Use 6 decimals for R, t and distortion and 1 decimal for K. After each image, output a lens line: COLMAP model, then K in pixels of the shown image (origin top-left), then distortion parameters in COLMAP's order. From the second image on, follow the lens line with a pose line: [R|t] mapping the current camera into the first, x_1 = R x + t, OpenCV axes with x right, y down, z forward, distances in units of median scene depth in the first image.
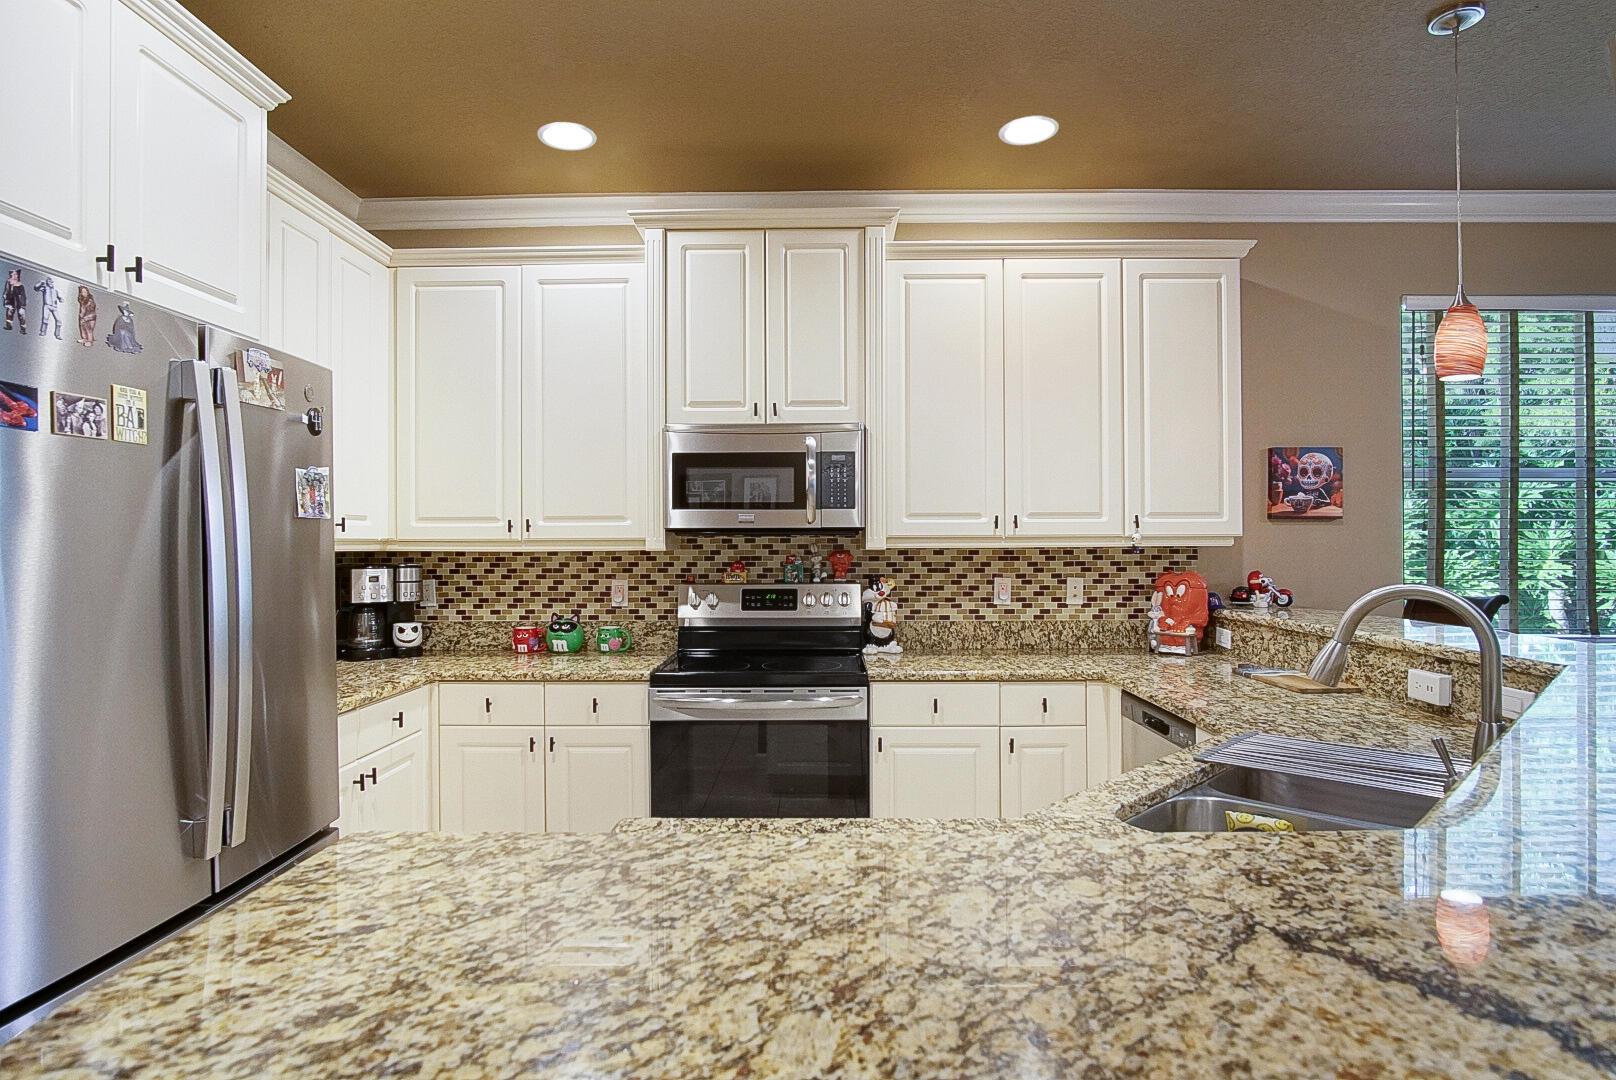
lens RADIAL K [[866.1, 0, 810.9], [0, 866.1, 540.2], [0, 0, 1]] dist [-0.006707, 0.001161]
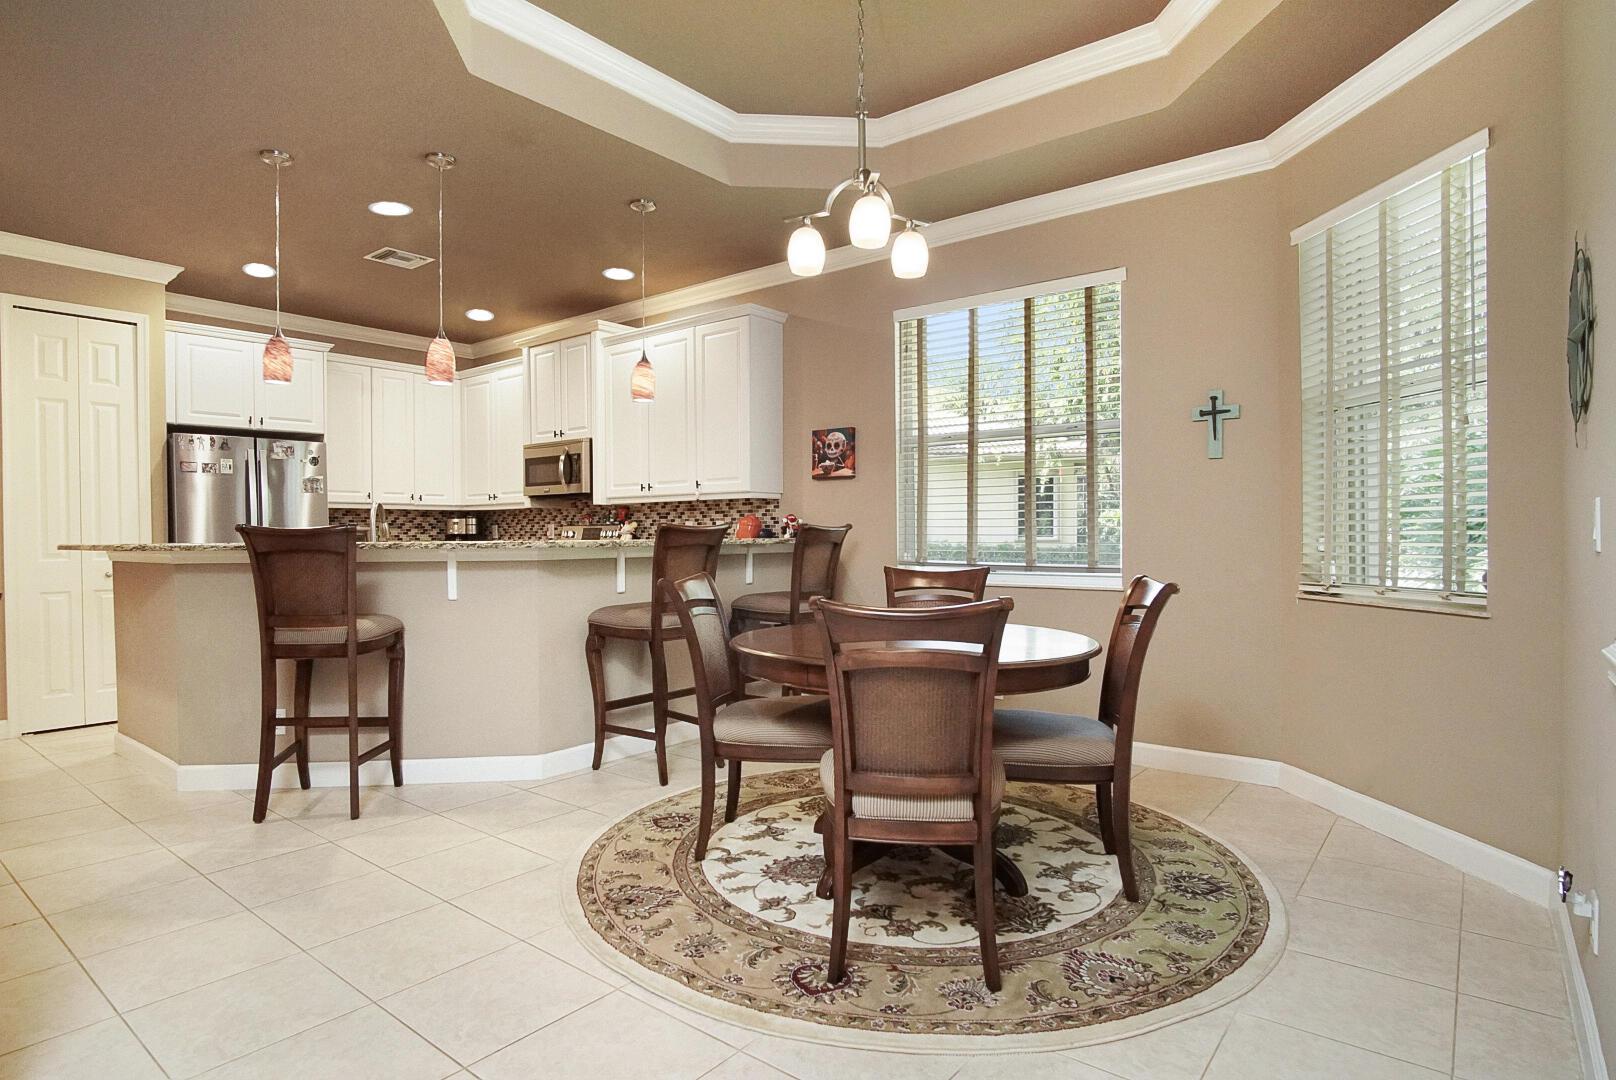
lens RADIAL K [[866.1, 0, 797.1], [0, 866.1, 534.1], [0, 0, 1]] dist [-0.006707, 0.001161]
pose [[0.784892, -0.000197, -0.619633, 1.499599], [0.006972, 0.999939, 0.008514, 0.058887], [0.619594, -0.011003, 0.784846, -0.185178]]
